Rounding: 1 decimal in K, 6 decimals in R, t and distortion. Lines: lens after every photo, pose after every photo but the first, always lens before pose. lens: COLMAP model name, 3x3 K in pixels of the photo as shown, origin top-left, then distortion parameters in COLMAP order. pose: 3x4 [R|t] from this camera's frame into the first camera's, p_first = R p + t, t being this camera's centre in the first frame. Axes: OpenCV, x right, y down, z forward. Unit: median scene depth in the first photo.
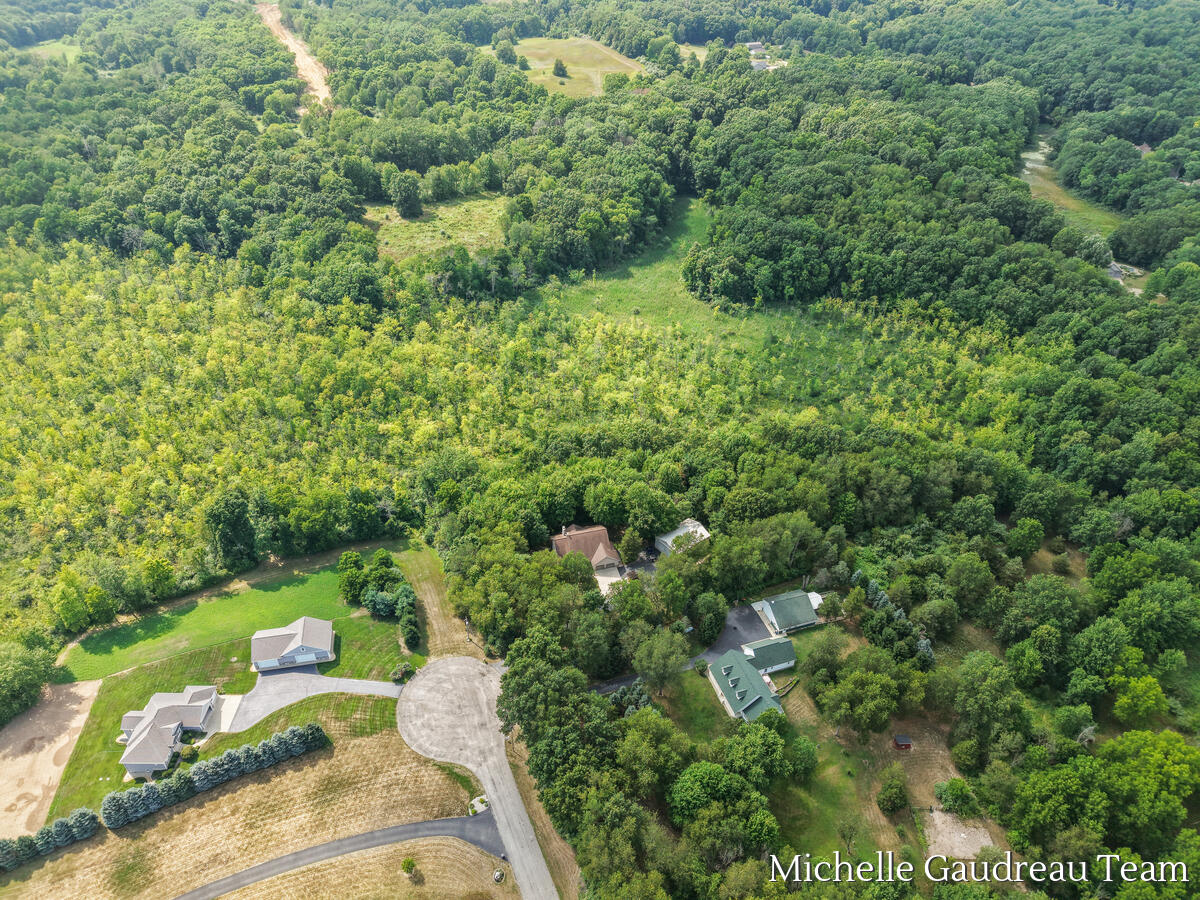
lens RADIAL K [[797.4, 0, 601.6], [0, 797.4, 438.8], [0, 0, 1]] dist [0.017317, -0.020041]
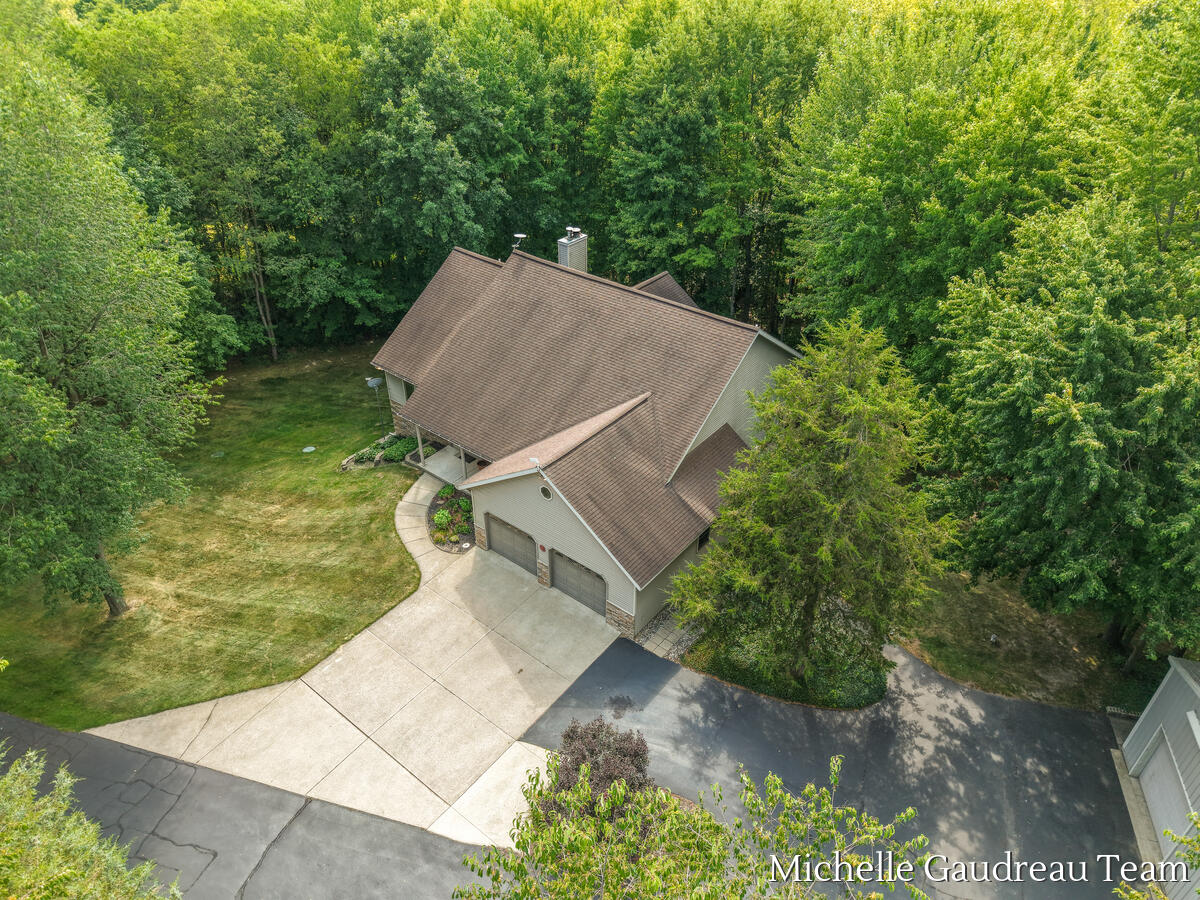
lens RADIAL K [[797.4, 0, 607.4], [0, 797.4, 448.3], [0, 0, 1]] dist [0.017317, -0.020041]
pose [[0.586387, 0.446881, -0.675609, 0.076984], [-0.471330, 0.866556, 0.164098, 0.113715], [0.658786, 0.222210, 0.718766, 0.858265]]
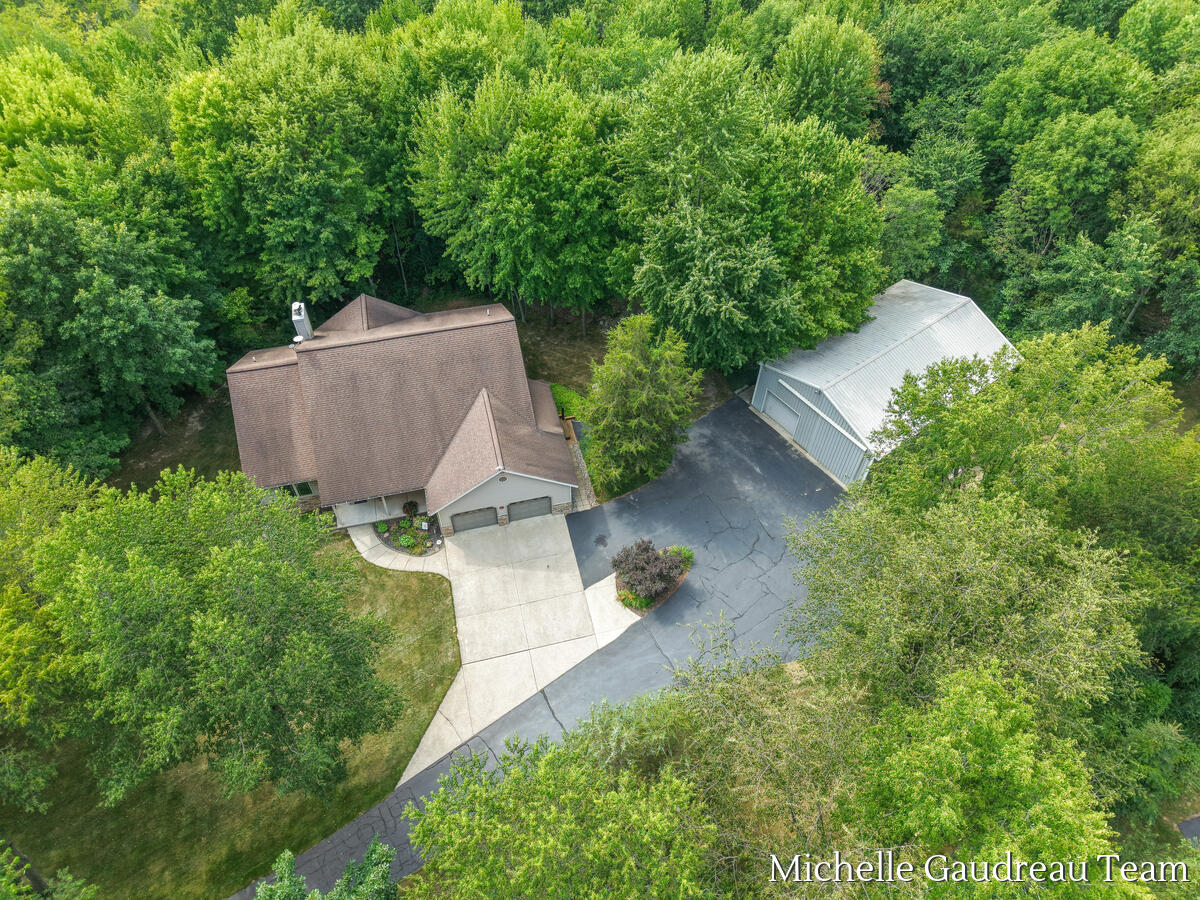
lens RADIAL K [[797.4, 0, 598.0], [0, 797.4, 449.1], [0, 0, 1]] dist [0.017317, -0.020041]
pose [[0.999713, 0.019331, -0.014132, 0.027844], [-0.015194, 0.968232, 0.249593, 0.090780], [0.018508, -0.249307, 0.968248, 0.766567]]
